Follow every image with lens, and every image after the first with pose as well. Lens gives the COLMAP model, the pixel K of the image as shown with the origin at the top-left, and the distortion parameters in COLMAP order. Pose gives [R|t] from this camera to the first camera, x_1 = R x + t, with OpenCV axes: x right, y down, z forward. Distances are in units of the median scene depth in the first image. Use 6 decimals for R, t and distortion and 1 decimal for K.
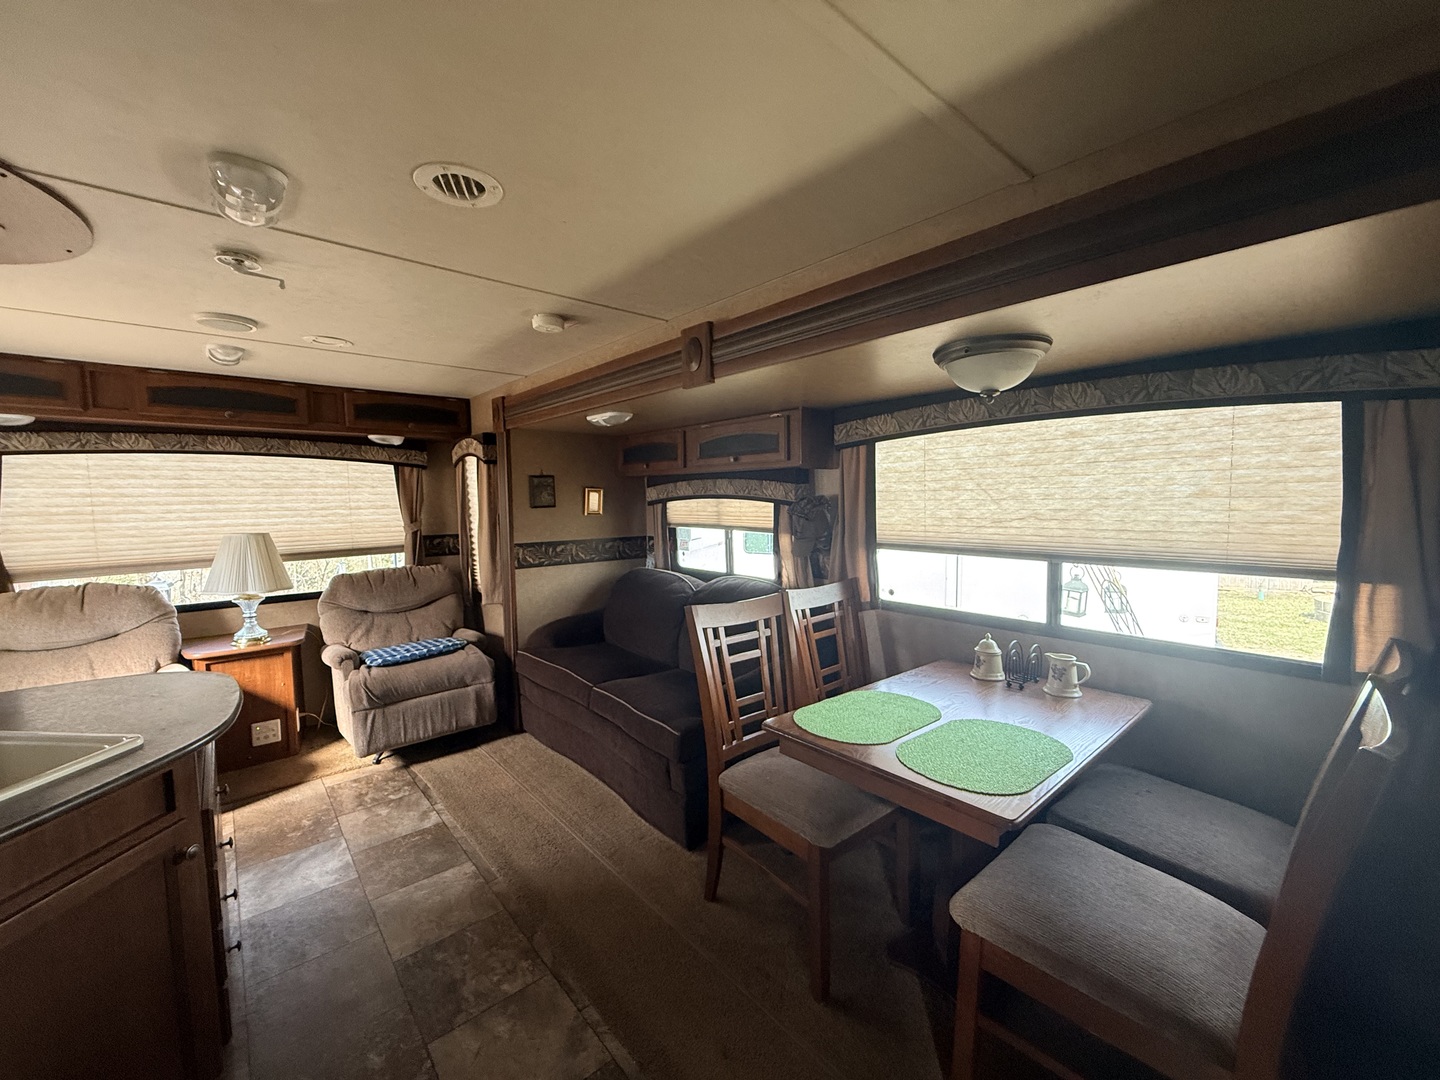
lens RADIAL K [[574.3, 0, 719.5], [0, 574.3, 540.6], [0, 0, 1]] dist [0.000213, -0.000051]
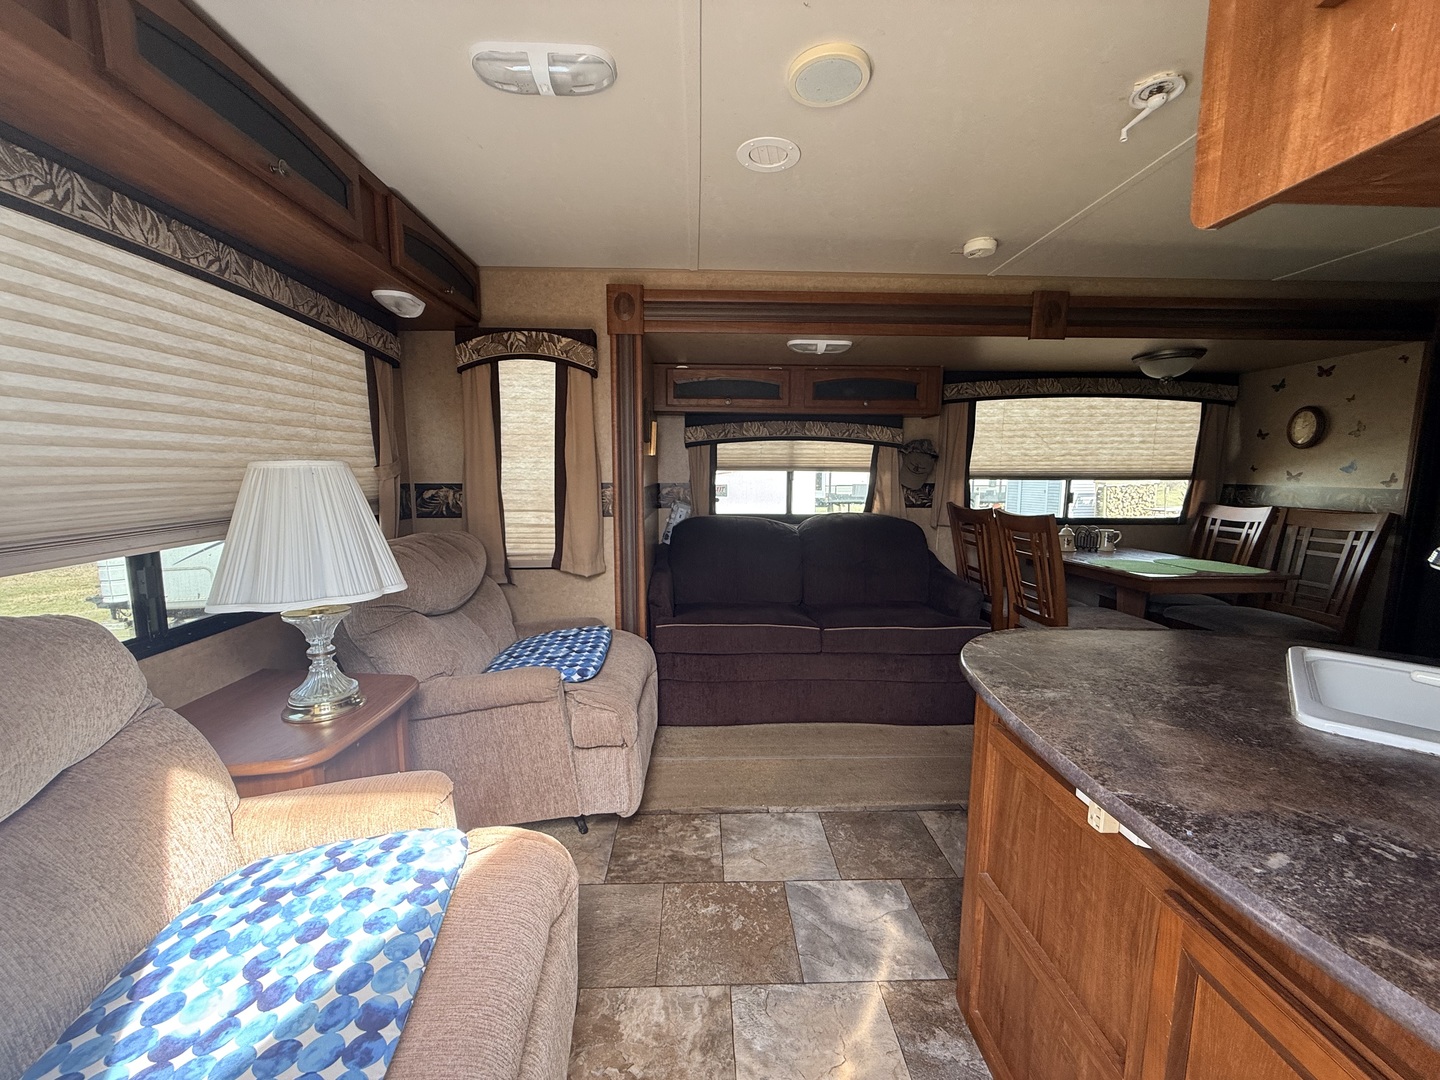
lens RADIAL K [[574.3, 0, 719.9], [0, 574.3, 541.5], [0, 0, 1]] dist [0.000213, -0.000051]
pose [[0.631585, -0.084712, 0.770665, -1.016519], [0.050457, 0.996397, 0.068174, 0.033941], [-0.773663, -0.004172, 0.633584, 0.510258]]
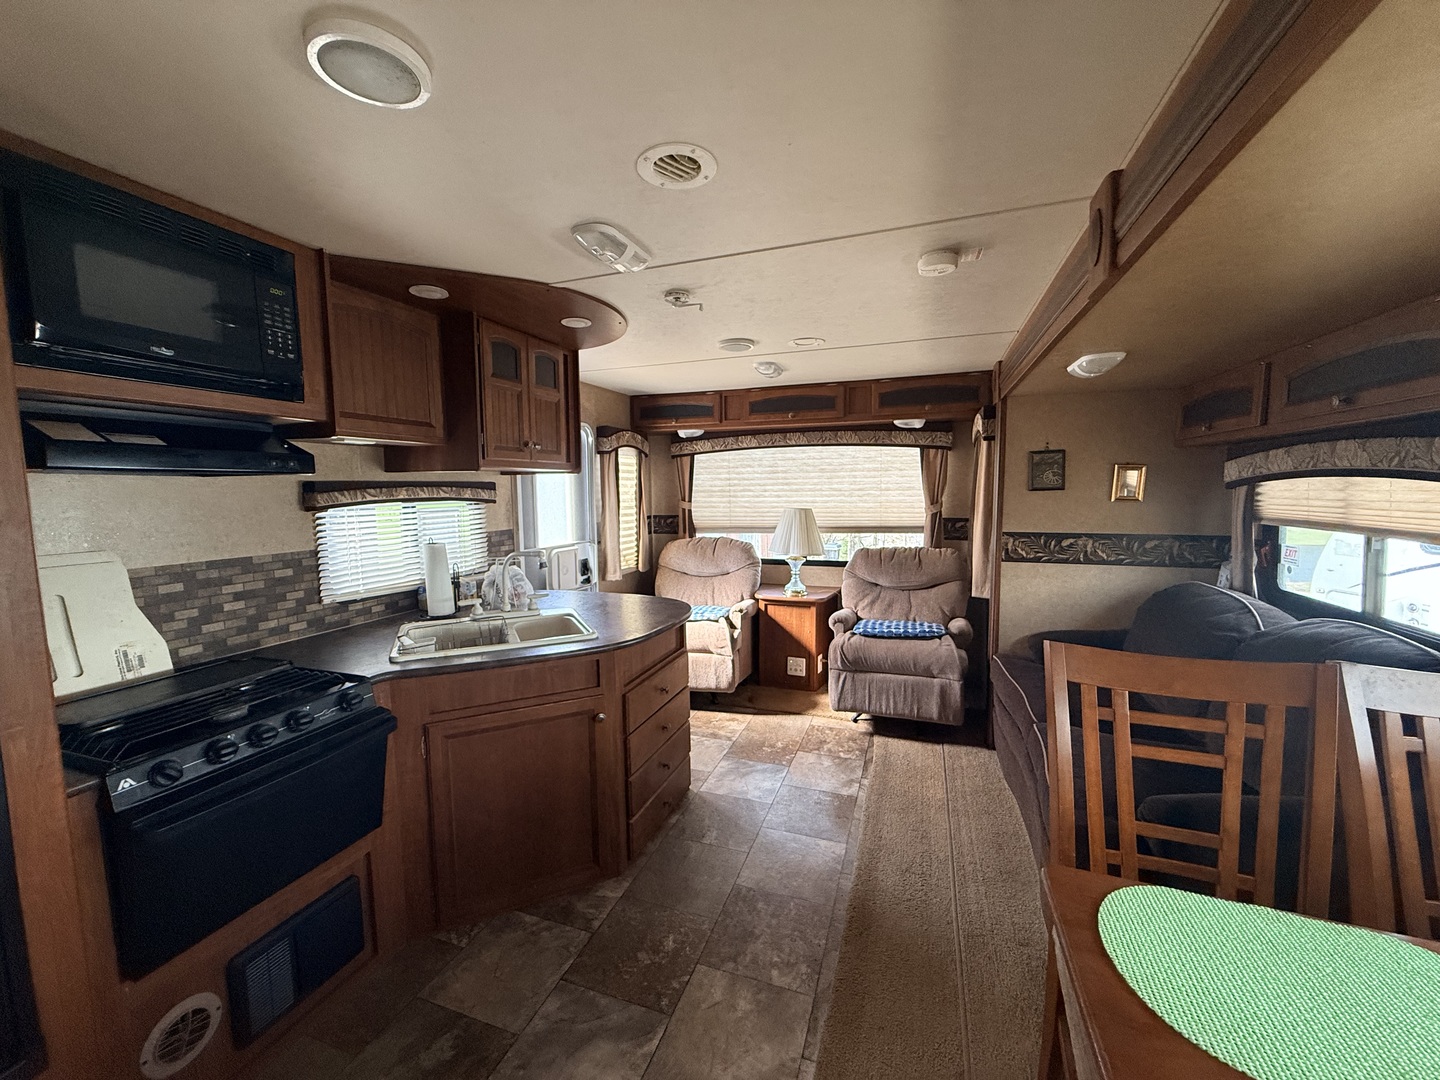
lens RADIAL K [[574.3, 0, 715.9], [0, 574.3, 540.7], [0, 0, 1]] dist [0.000213, -0.000051]
pose [[0.482089, 0.085632, -0.871927, 0.215754], [-0.061750, 0.996058, 0.063681, -0.011319], [0.873943, 0.023142, 0.485477, 0.238471]]
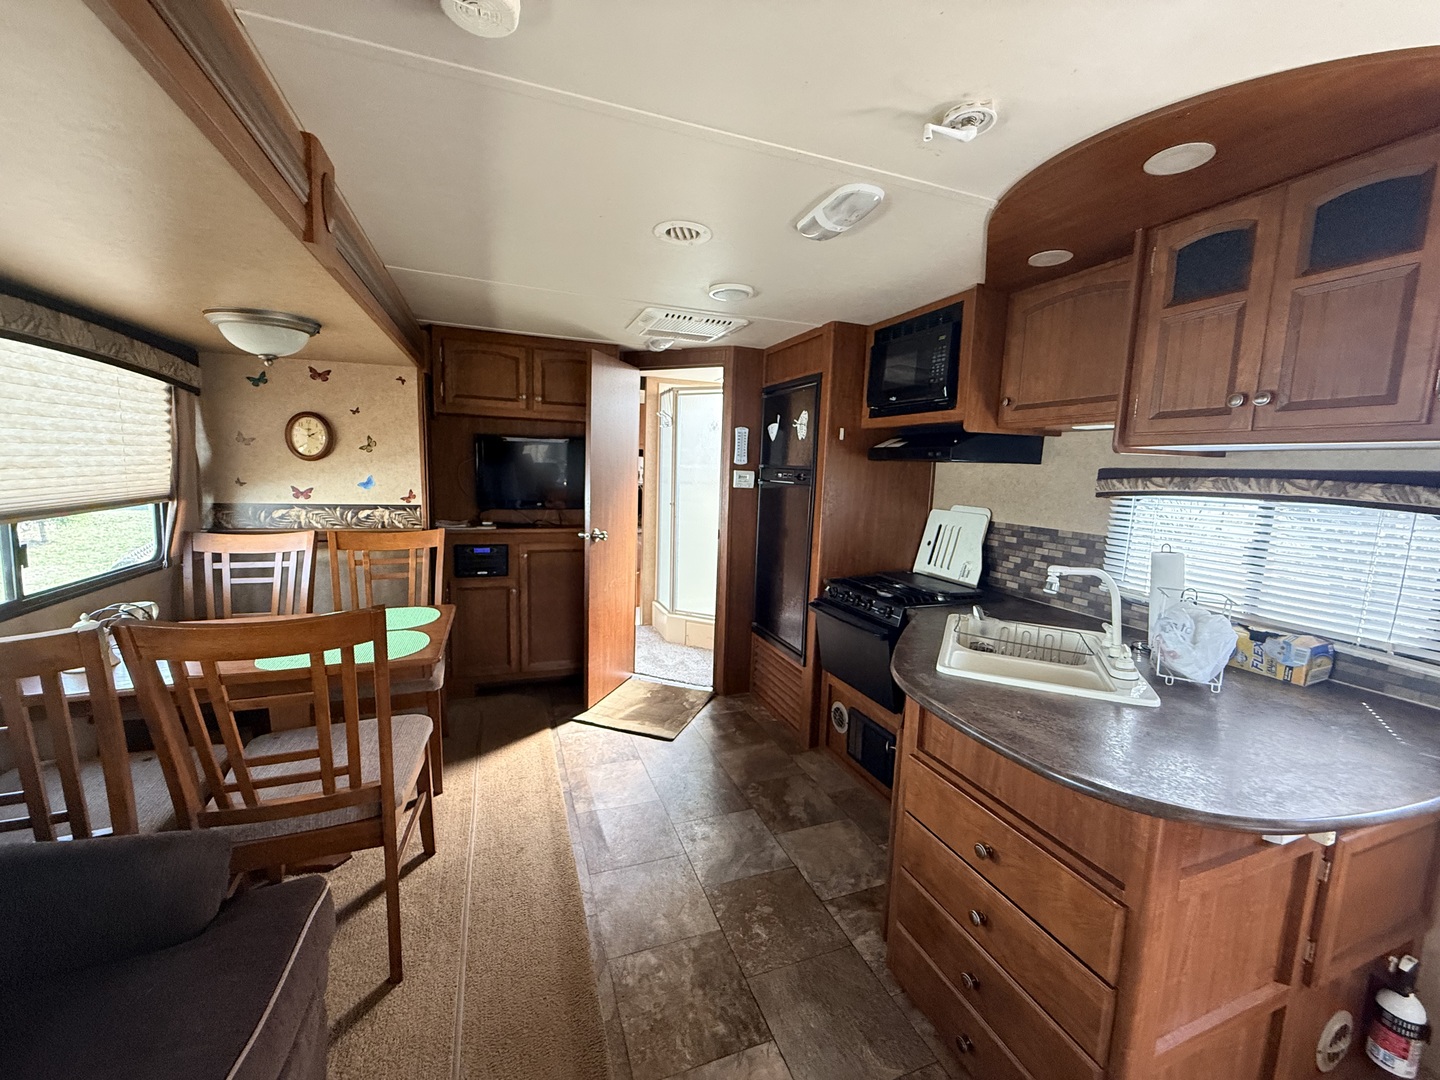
lens RADIAL K [[574.3, 0, 718.7], [0, 574.3, 541.2], [0, 0, 1]] dist [0.000213, -0.000051]
pose [[-0.936510, -0.065132, 0.344538, -0.440036], [0.004945, 0.980046, 0.198711, -0.063796], [-0.350605, 0.187799, -0.917501, 0.988433]]
